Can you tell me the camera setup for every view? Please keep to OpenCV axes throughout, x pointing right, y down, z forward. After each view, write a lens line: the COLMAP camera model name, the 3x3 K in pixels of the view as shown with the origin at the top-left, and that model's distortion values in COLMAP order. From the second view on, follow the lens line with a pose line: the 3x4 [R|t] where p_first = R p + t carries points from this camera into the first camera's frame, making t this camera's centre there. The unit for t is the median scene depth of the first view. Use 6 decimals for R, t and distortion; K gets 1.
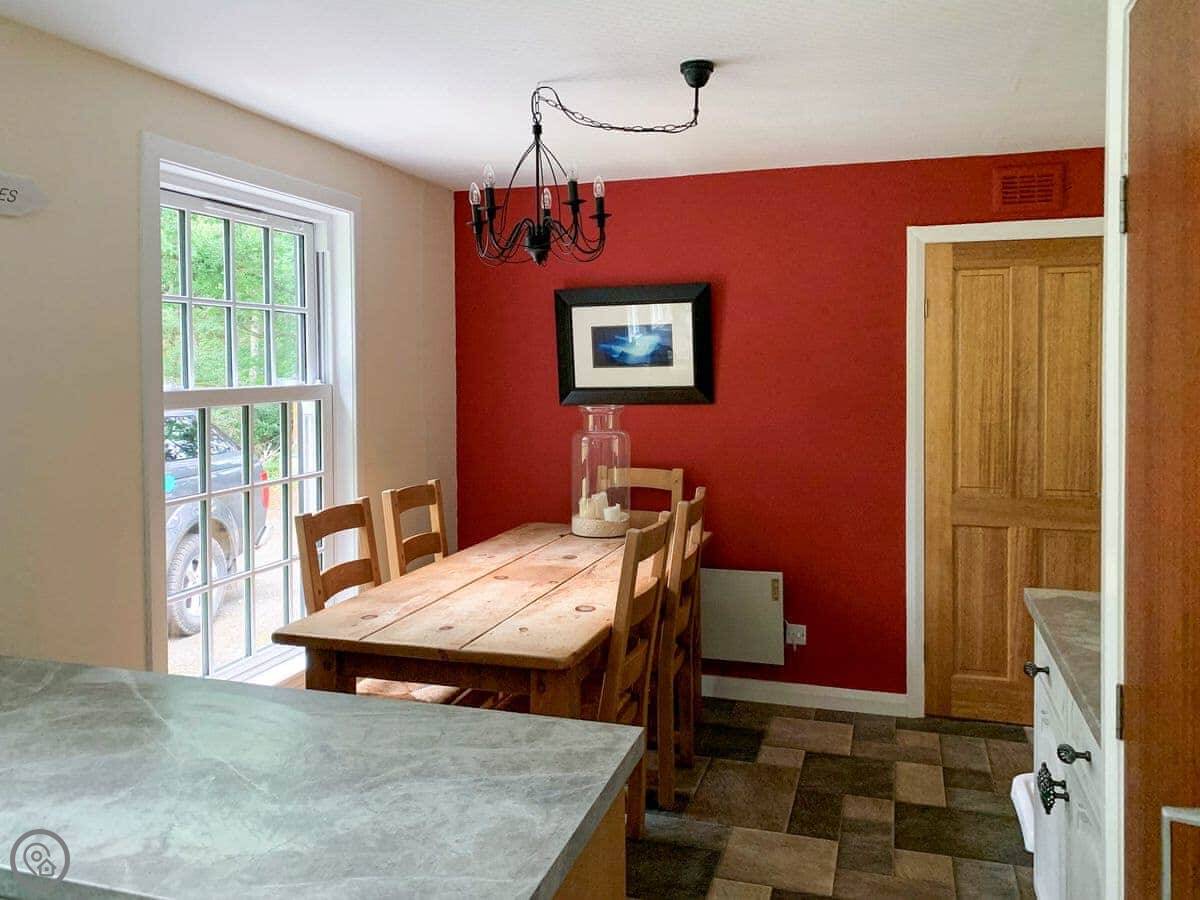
lens RADIAL K [[952.6, 0, 598.9], [0, 952.6, 427.0], [0, 0, 1]] dist [0.044596, -0.005160]
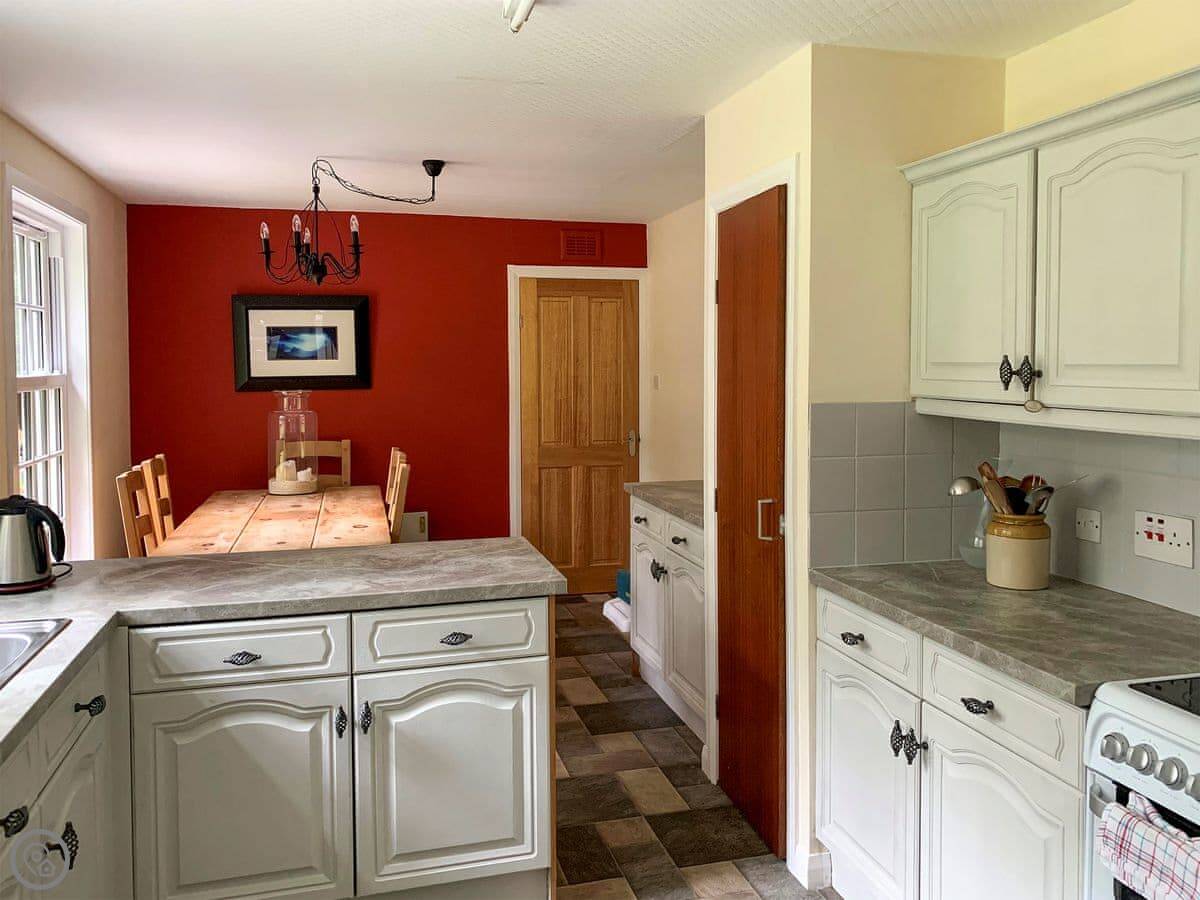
lens RADIAL K [[926.2, 0, 600.0], [0, 926.2, 450.0], [0, 0, 1]] dist [0.002558, 0.000702]
pose [[0.834730, -0.048049, 0.548559, -0.348352], [0.027039, 0.998561, 0.046320, 0.010342], [-0.549995, -0.023832, 0.834828, -0.258721]]
